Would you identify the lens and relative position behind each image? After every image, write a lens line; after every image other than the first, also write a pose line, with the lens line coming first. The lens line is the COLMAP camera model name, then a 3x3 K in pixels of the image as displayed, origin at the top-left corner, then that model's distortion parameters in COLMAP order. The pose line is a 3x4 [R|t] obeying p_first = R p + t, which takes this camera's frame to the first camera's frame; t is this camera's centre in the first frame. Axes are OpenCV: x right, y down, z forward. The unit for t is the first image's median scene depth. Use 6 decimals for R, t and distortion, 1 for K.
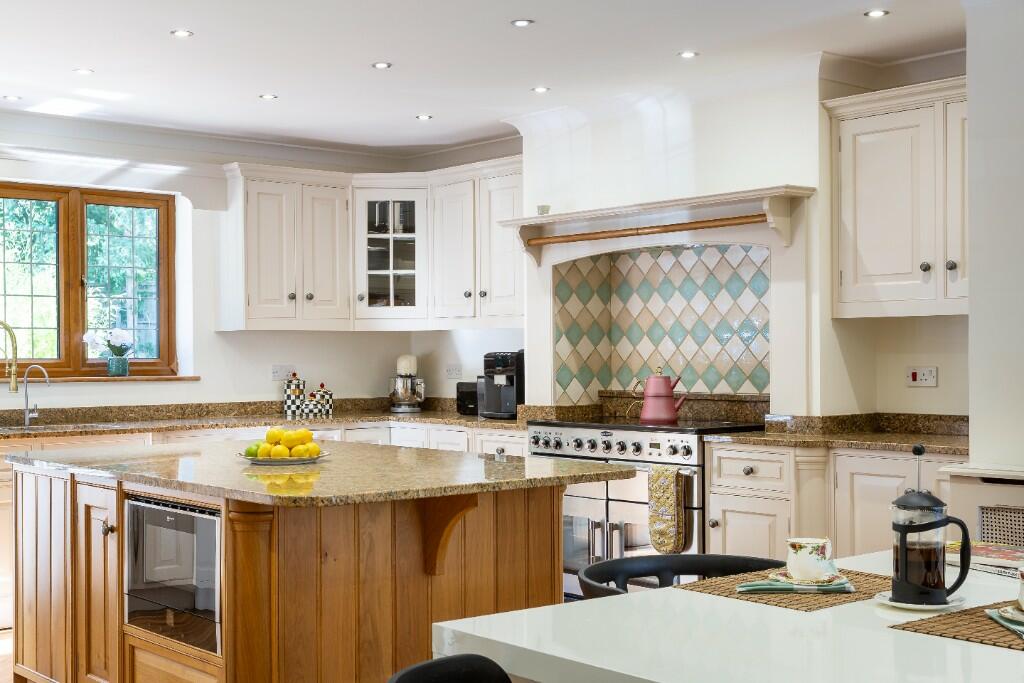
lens RADIAL K [[1390.0, 0, 512.0], [0, 1390.0, 341.5], [0, 0, 1]] dist [0.027854, 0.025531]
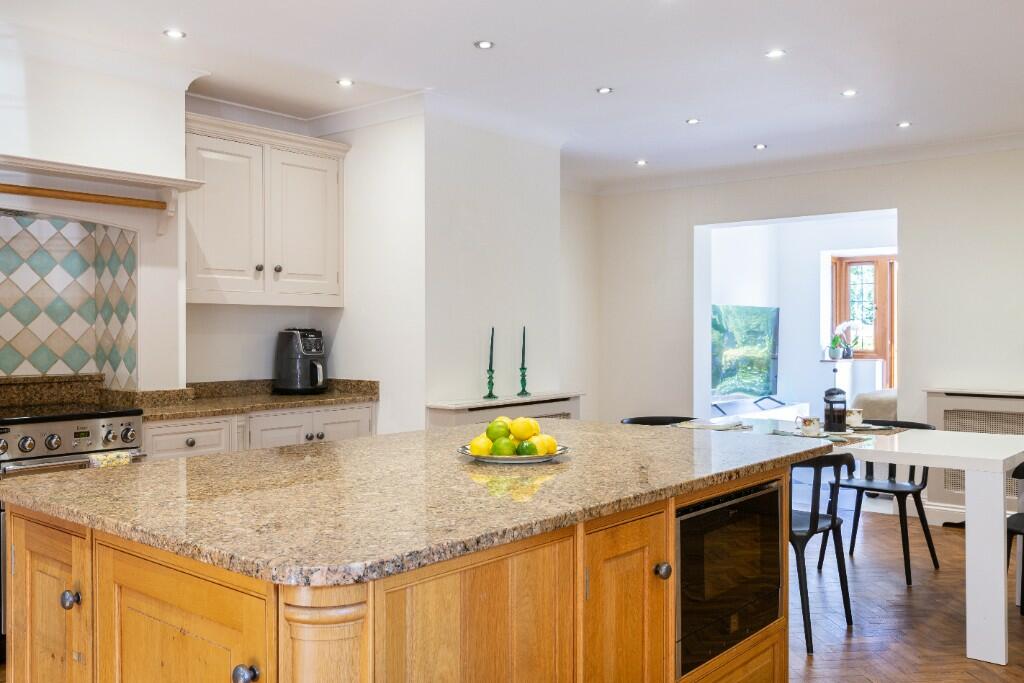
lens RADIAL K [[893.3, 0, 512.0], [0, 893.3, 341.5], [0, 0, 1]] dist [0.005444, 0.003617]
pose [[-0.203948, -0.002481, 0.978979, -0.527743], [-0.004652, 0.999988, 0.001565, 0.012525], [-0.978971, -0.004235, -0.203957, 0.855544]]
